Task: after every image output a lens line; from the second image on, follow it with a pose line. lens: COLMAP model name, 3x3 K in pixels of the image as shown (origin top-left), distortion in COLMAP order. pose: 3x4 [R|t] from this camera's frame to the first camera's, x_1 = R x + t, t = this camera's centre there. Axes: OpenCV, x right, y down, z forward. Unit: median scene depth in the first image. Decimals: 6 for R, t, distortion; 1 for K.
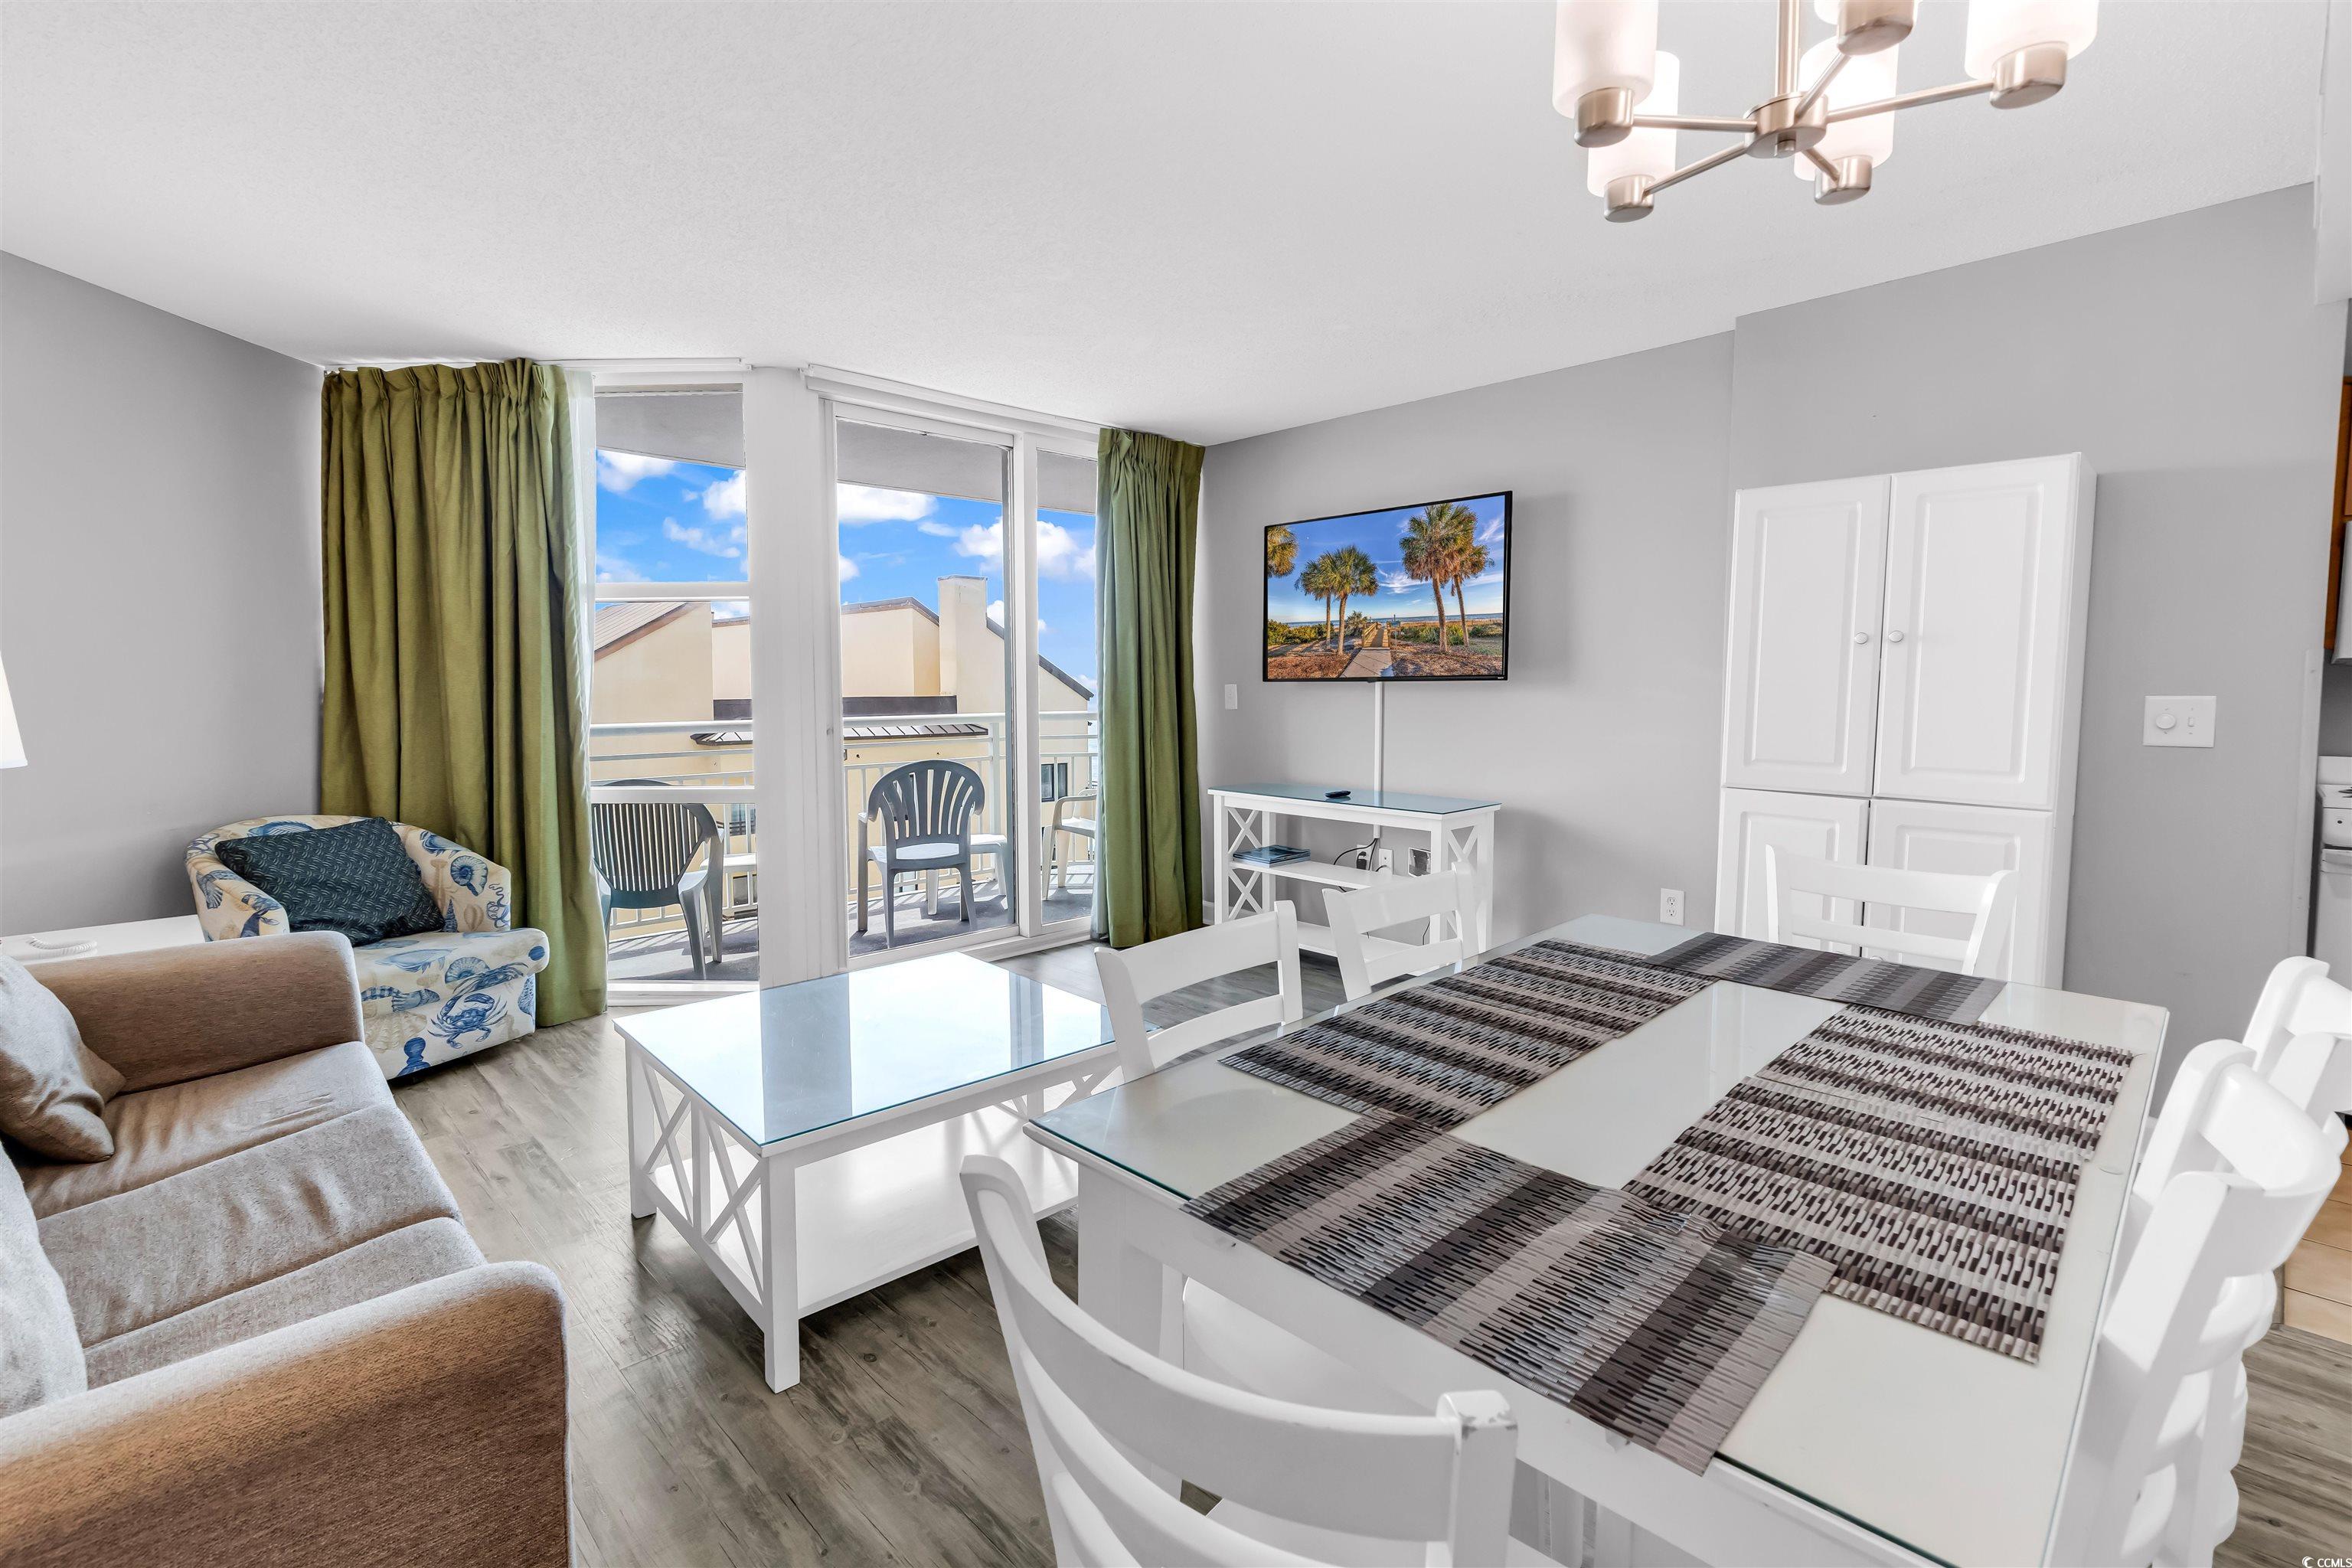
lens RADIAL K [[1043.2, 0, 1183.9], [0, 1043.2, 750.4], [0, 0, 1]] dist [0.000435, 0.000163]
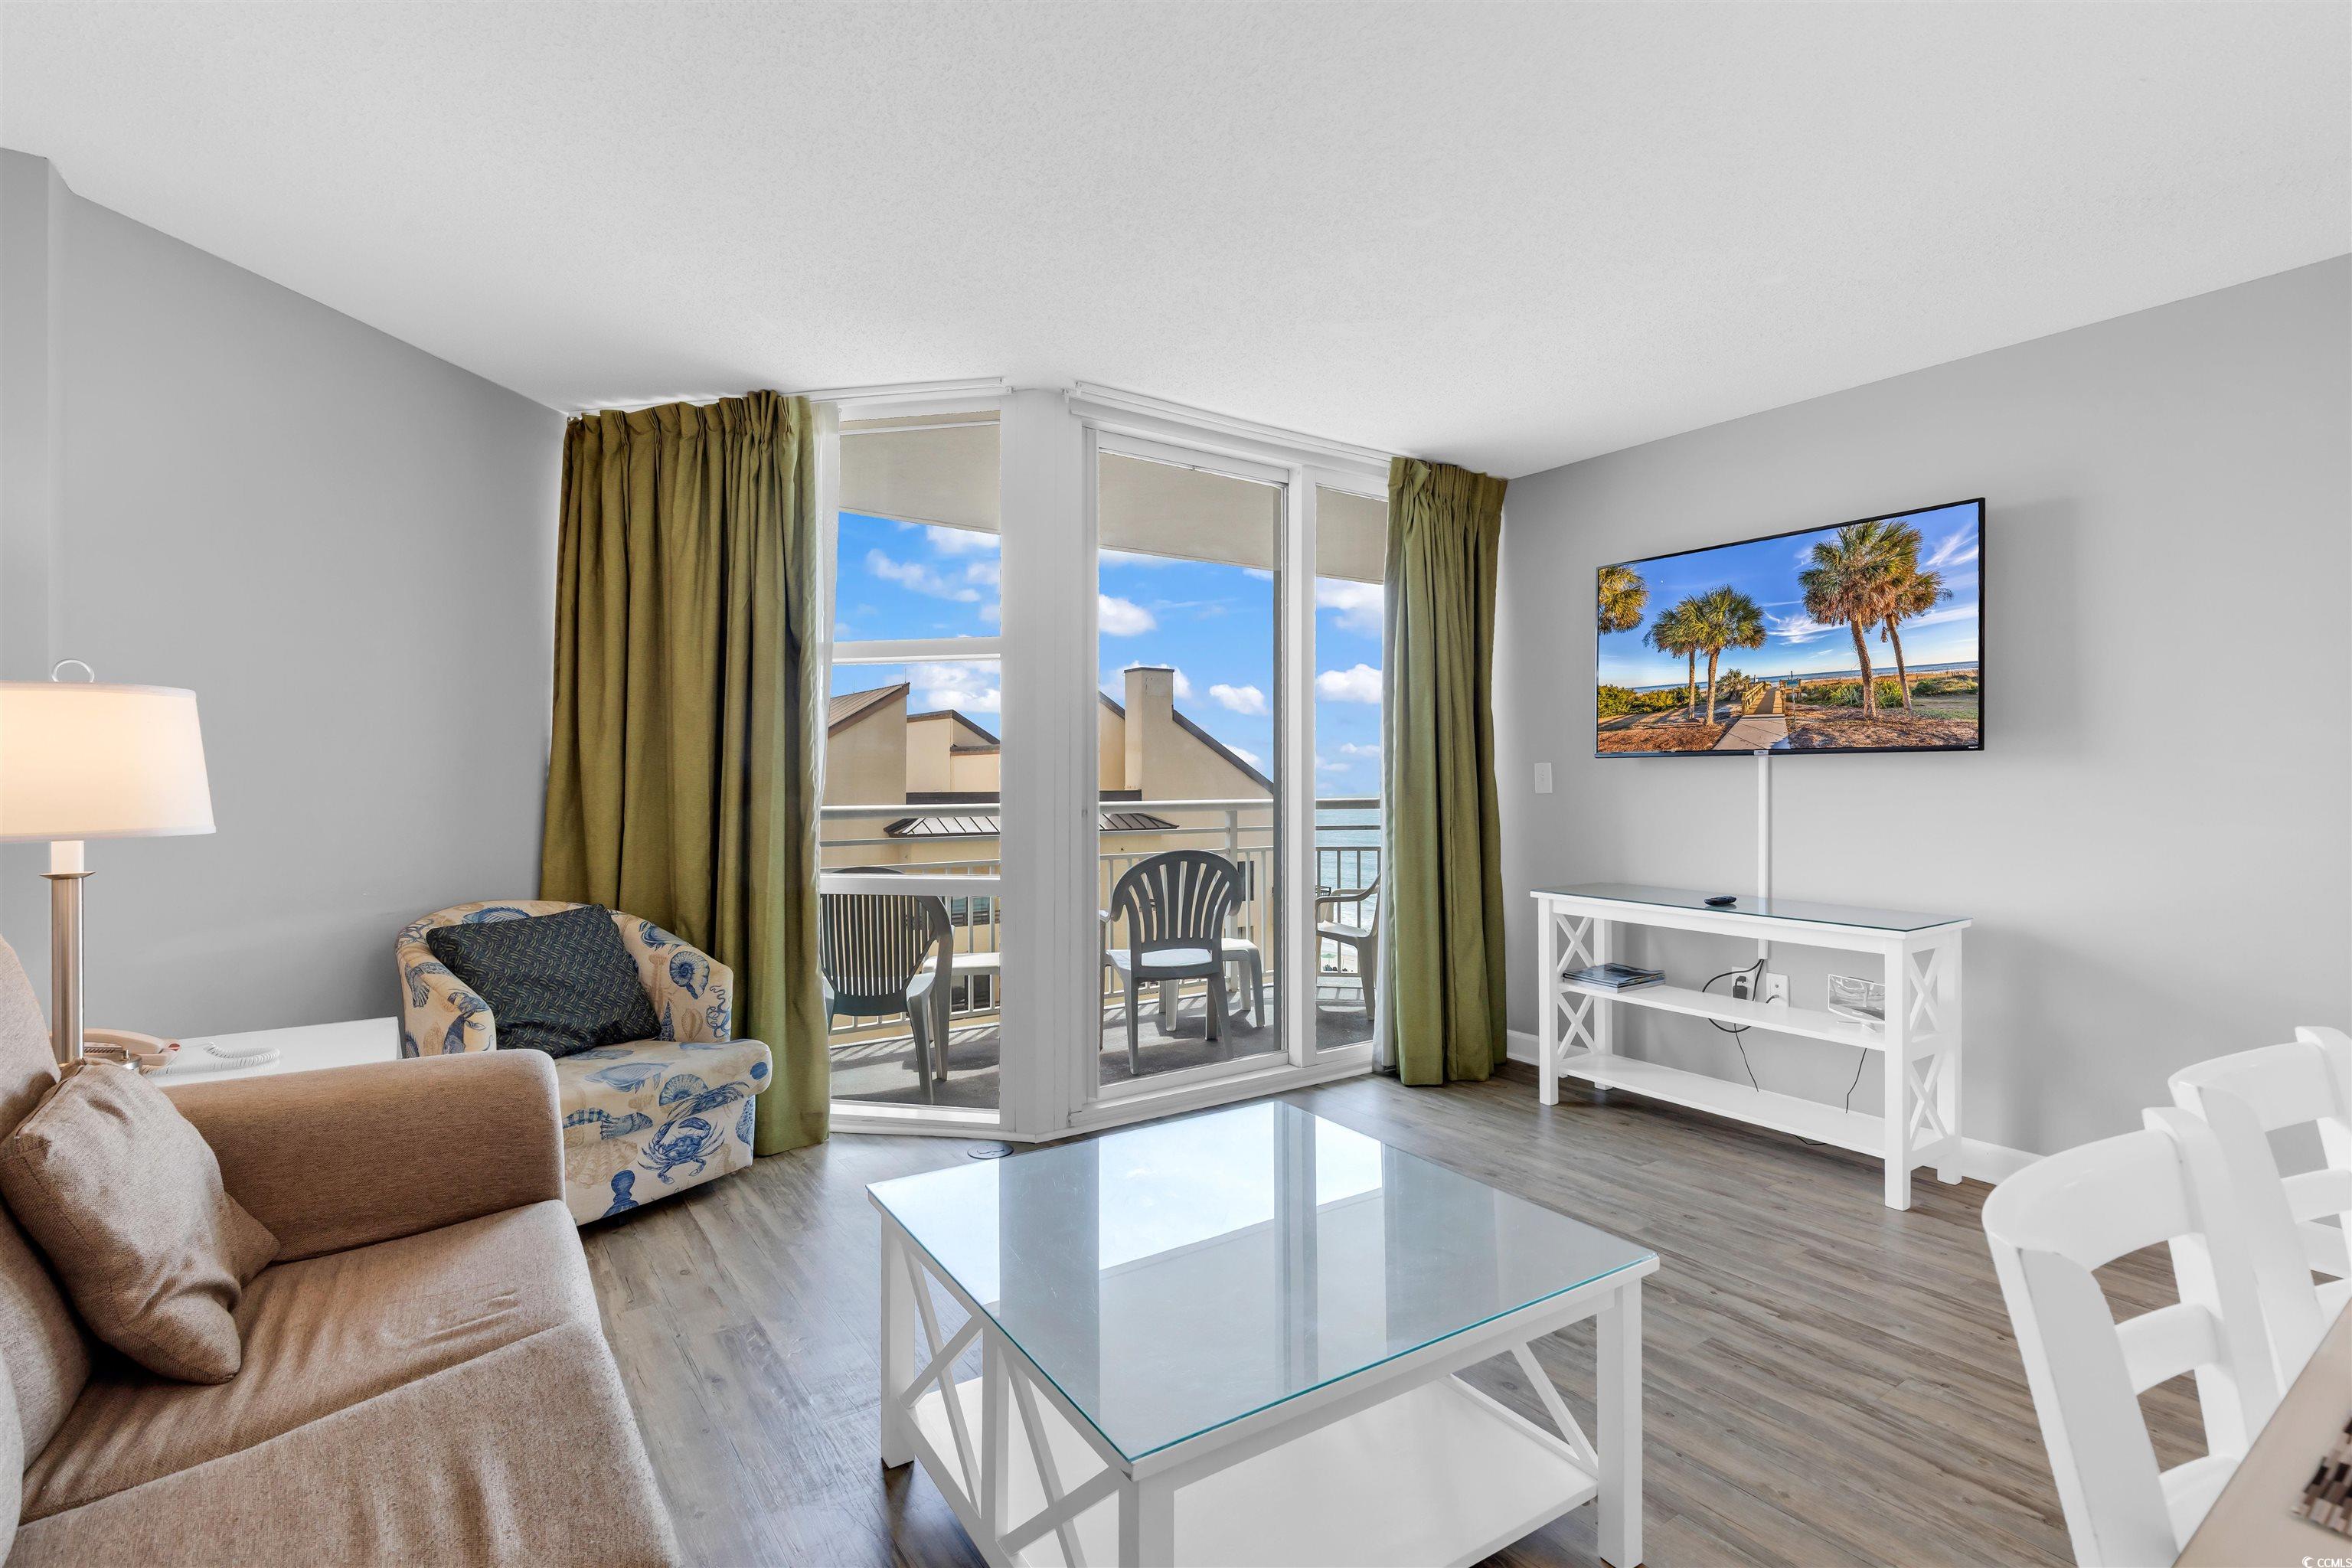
lens RADIAL K [[1047.1, 0, 1176.0], [0, 1047.1, 784.0], [0, 0, 1]] dist [0.001840, -0.000608]
pose [[0.987506, 0.003455, -0.157545, -0.146371], [-0.013363, 0.997994, -0.061877, 0.010563], [0.157016, 0.063209, 0.985571, 0.193027]]
